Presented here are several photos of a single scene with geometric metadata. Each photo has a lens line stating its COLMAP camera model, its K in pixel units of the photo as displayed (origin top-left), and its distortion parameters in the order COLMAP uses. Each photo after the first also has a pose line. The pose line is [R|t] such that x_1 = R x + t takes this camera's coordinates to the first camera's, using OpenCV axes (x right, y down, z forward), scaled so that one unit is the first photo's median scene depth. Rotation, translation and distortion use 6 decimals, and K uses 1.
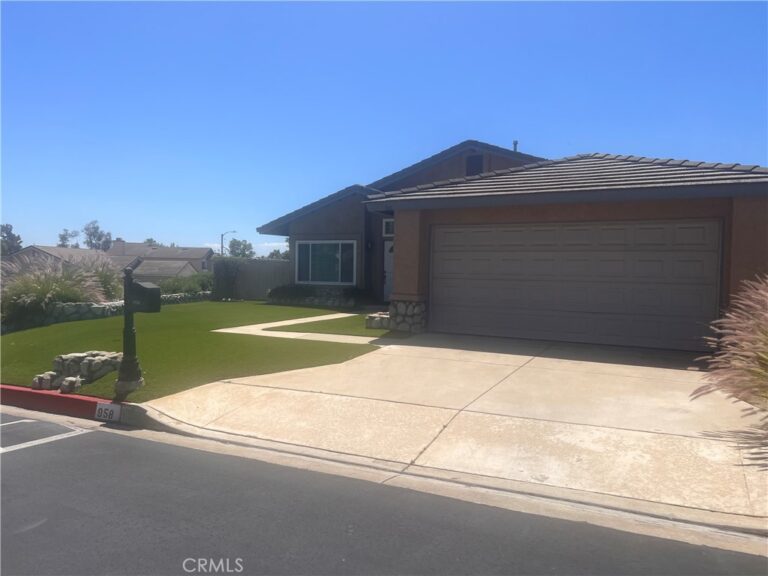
lens RADIAL K [[586.2, 0, 384.0], [0, 586.2, 288.0], [0, 0, 1]] dist [0.078717, -0.128903]
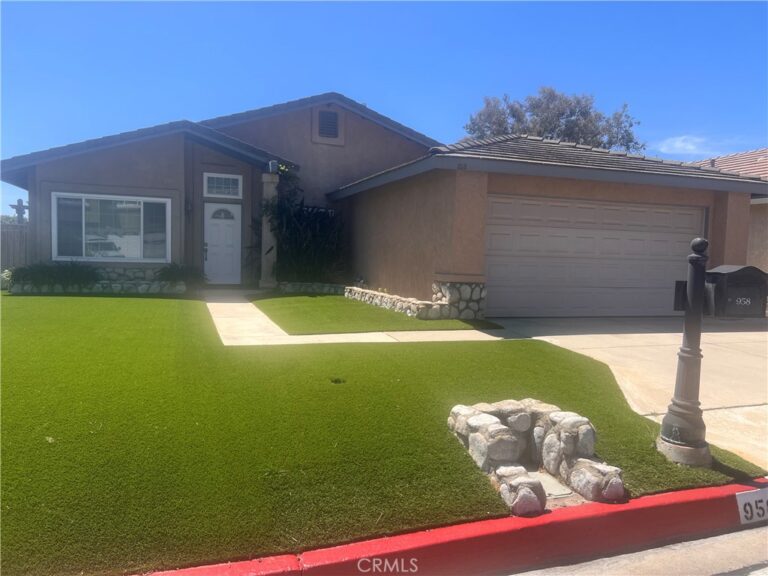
lens RADIAL K [[586.2, 0, 384.0], [0, 586.2, 288.0], [0, 0, 1]] dist [0.078717, -0.128903]
pose [[0.694806, -0.041019, 0.718026, -0.624228], [0.006795, 0.998702, 0.050478, -0.012770], [-0.719165, -0.030193, 0.694183, 0.501687]]
